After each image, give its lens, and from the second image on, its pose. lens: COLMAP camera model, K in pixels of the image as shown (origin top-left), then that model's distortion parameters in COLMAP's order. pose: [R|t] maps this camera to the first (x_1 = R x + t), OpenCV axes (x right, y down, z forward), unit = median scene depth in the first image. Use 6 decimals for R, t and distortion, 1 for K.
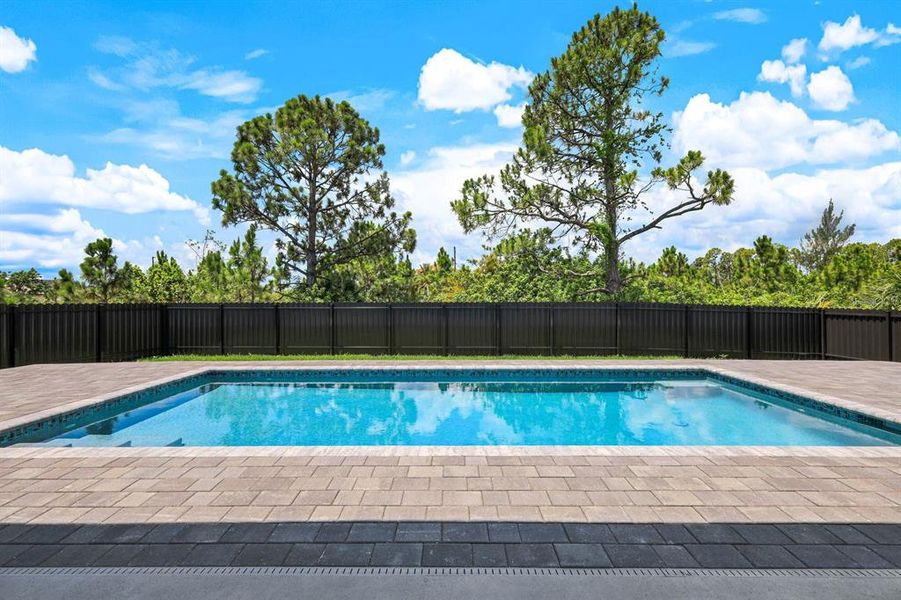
lens RADIAL K [[393.2, 0, 449.0], [0, 393.2, 298.0], [0, 0, 1]] dist [0.000031, -0.000009]
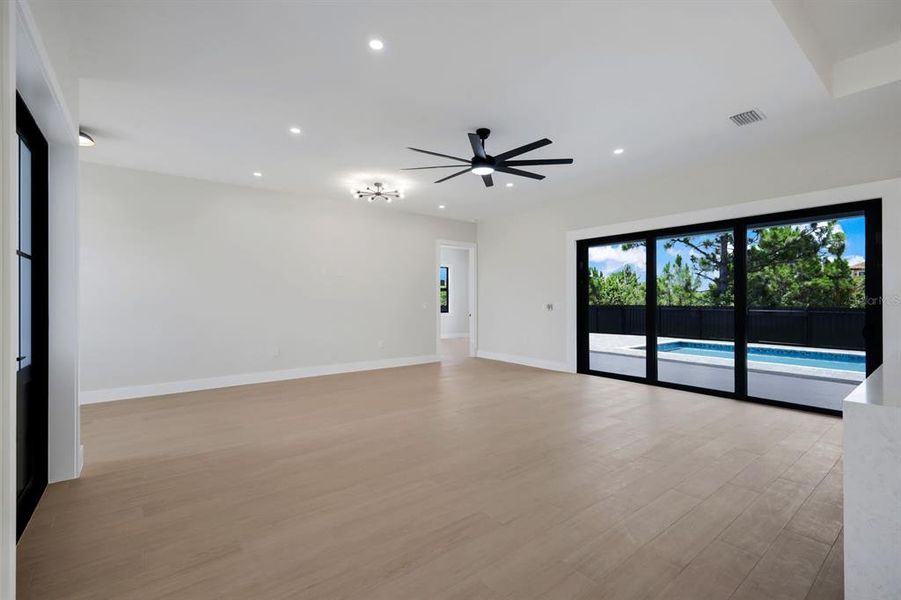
lens RADIAL K [[393.2, 0, 449.0], [0, 393.2, 298.0], [0, 0, 1]] dist [0.000031, -0.000009]
pose [[0.619712, -0.004069, -0.784818, 0.141899], [0.002019, 0.999992, -0.003590, -0.017159], [0.784826, 0.000640, 0.619715, -0.757678]]
